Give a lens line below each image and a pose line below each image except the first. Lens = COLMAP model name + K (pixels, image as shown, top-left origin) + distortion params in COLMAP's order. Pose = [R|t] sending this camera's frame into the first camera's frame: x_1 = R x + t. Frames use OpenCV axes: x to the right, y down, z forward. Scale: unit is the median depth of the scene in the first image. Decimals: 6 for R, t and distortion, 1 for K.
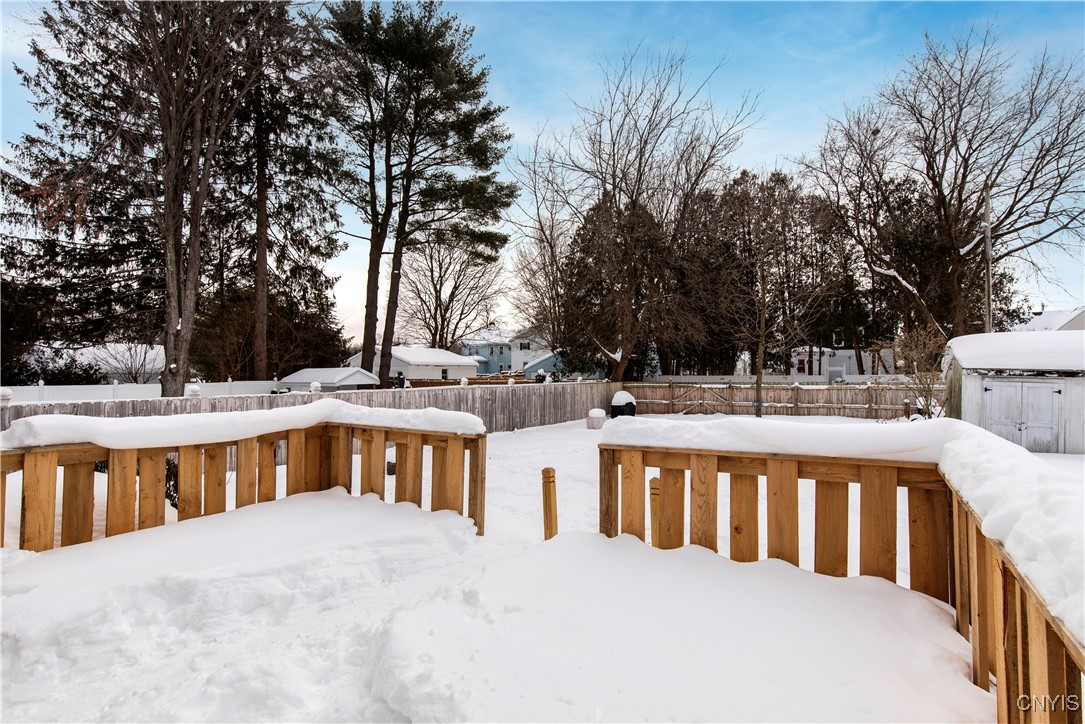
lens RADIAL K [[509.2, 0, 542.0], [0, 509.2, 313.8], [0, 0, 1]] dist [0.000926, 0.000564]
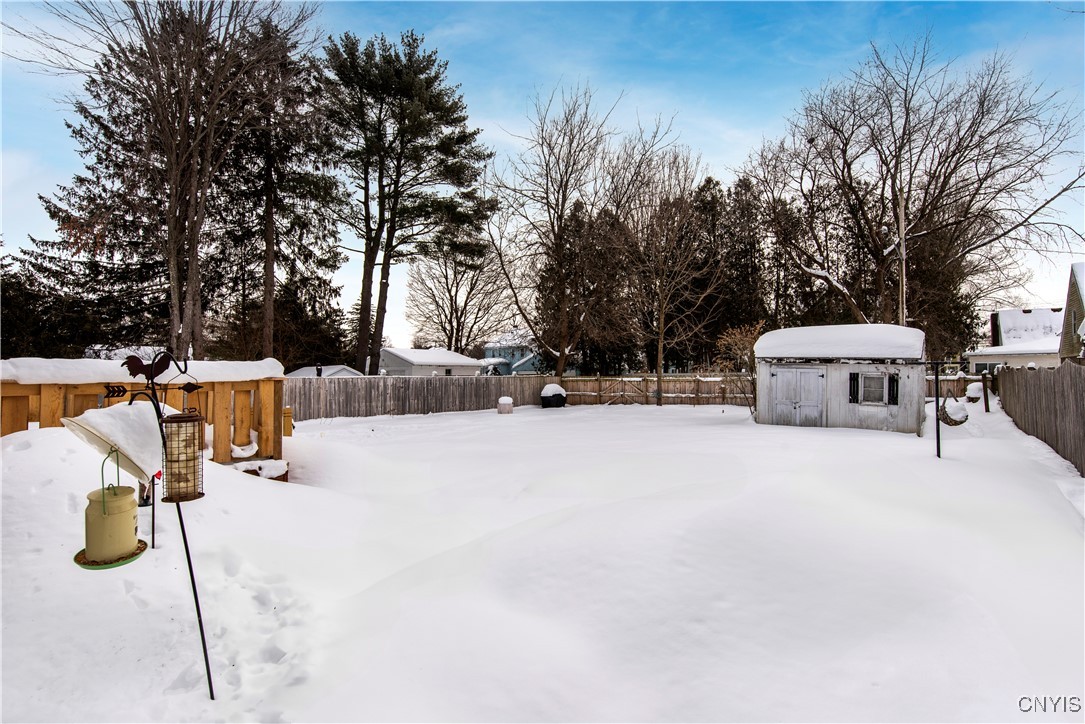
lens RADIAL K [[509.2, 0, 542.0], [0, 509.2, 313.8], [0, 0, 1]] dist [0.000926, 0.000564]
pose [[0.995533, -0.013695, -0.093411, 0.163068], [0.013113, 0.999891, -0.006841, 0.002372], [0.093495, 0.005586, 0.995604, -0.087065]]
